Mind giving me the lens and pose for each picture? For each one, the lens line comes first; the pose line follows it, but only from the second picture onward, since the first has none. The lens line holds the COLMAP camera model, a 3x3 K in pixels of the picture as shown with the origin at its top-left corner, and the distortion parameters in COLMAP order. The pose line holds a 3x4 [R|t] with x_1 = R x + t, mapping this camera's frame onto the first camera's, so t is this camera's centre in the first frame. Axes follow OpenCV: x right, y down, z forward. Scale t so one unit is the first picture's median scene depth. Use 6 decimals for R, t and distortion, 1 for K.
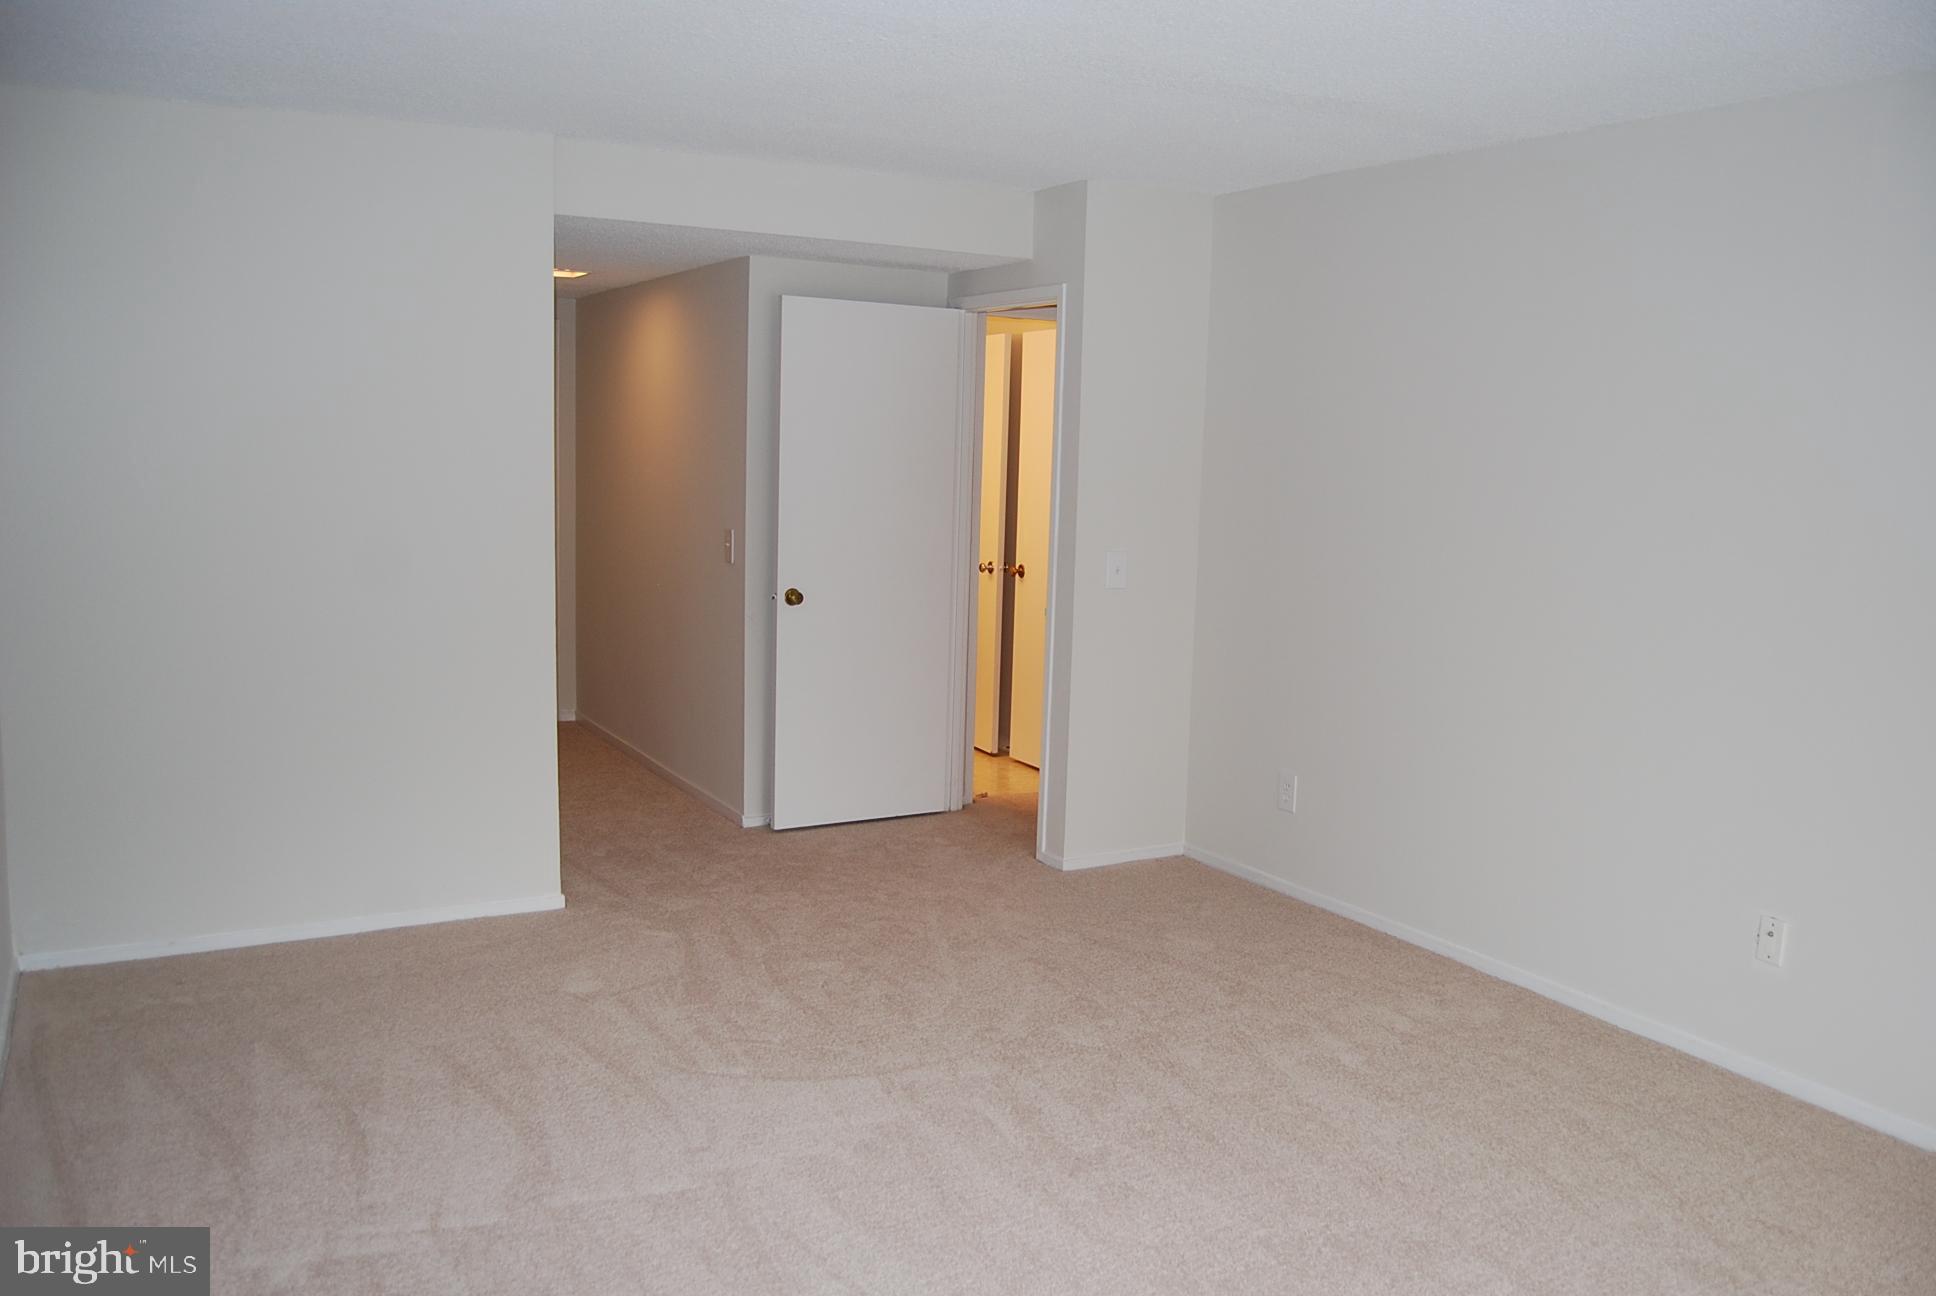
lens RADIAL K [[1570.4, 0, 968.0], [0, 1570.4, 648.0], [0, 0, 1]] dist [-0.066141, 0.001526]
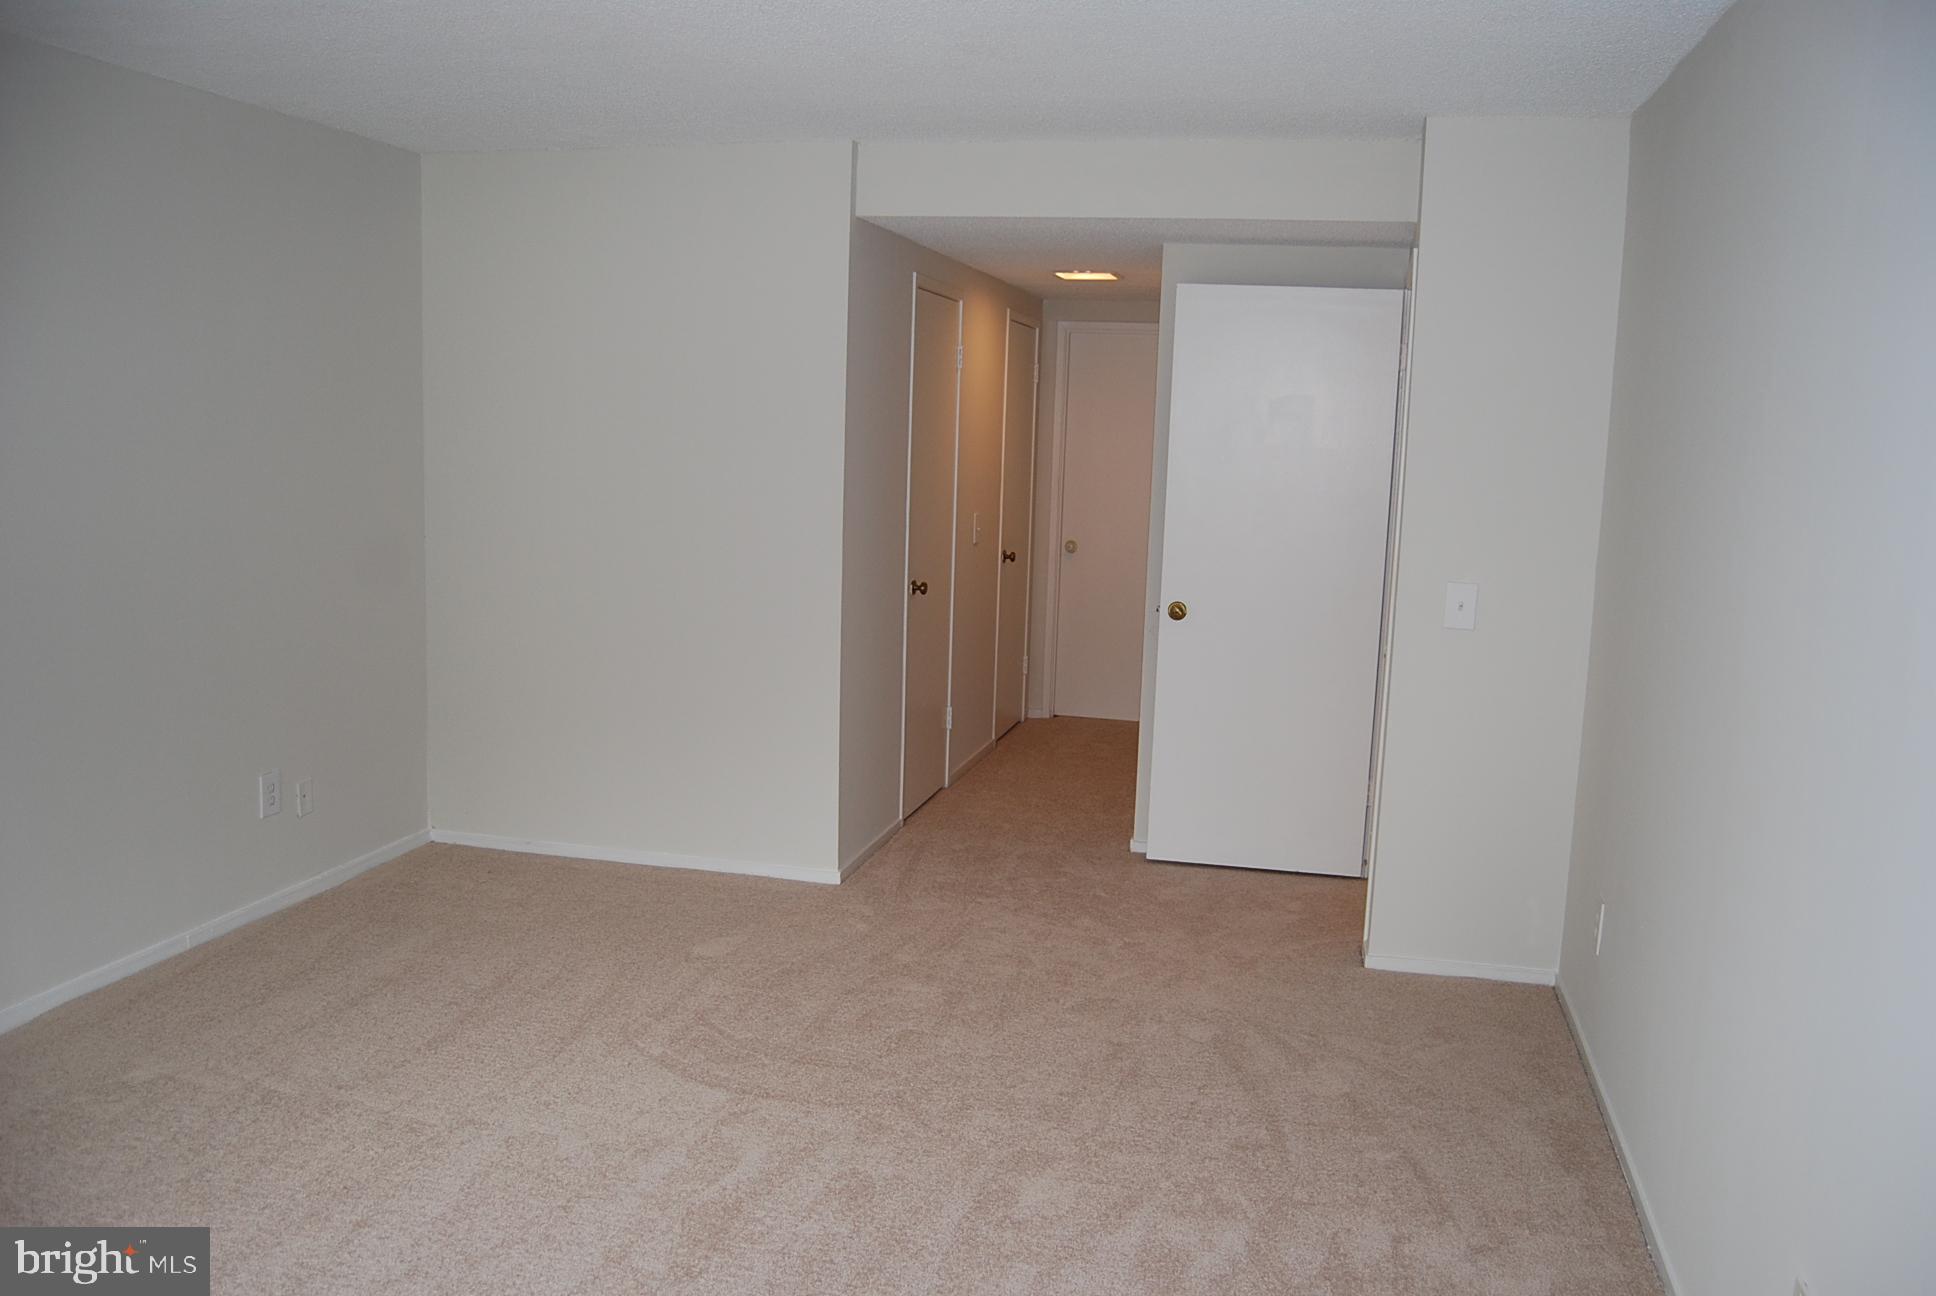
lens RADIAL K [[1542.1, 0, 968.0], [0, 1542.1, 648.0], [0, 0, 1]] dist [-0.070658, 0.001062]
pose [[0.736445, 0.094192, -0.669908, 0.473446], [-0.104327, 0.994226, 0.025104, -0.024387], [0.668405, 0.051402, 0.742019, 0.289185]]
